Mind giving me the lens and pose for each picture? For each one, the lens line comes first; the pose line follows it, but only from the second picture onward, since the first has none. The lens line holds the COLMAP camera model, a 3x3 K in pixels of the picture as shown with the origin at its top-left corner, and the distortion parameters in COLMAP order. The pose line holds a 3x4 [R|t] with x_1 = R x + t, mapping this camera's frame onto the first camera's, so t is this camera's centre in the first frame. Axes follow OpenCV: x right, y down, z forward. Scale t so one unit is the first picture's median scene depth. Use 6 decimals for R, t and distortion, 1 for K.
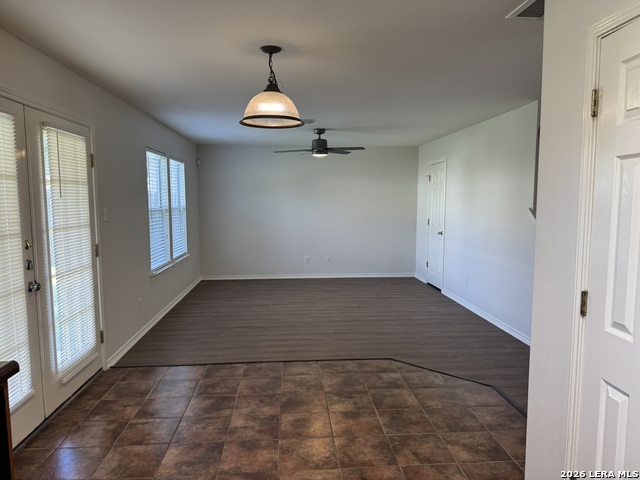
lens RADIAL K [[452.2, 0, 321.9], [0, 452.2, 241.9], [0, 0, 1]] dist [-0.007901, -0.004402]
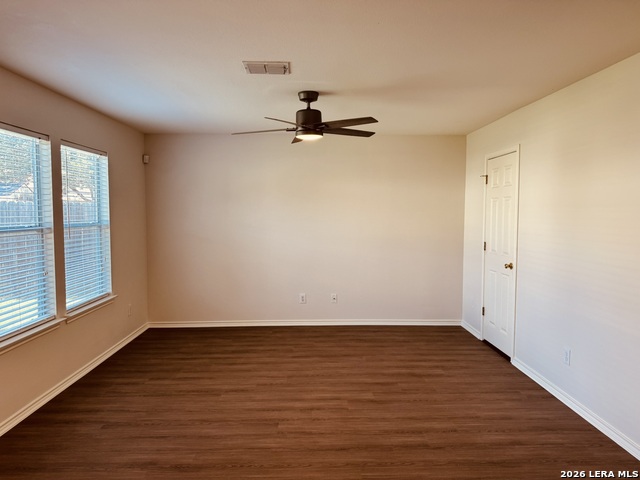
lens RADIAL K [[452.2, 0, 316.7], [0, 452.2, 239.9], [0, 0, 1]] dist [-0.007901, -0.004402]
pose [[0.997948, 0.004828, -0.063851, 0.038329], [-0.006728, 0.999540, -0.029578, -0.035433], [0.063679, 0.029947, 0.997521, 0.366712]]
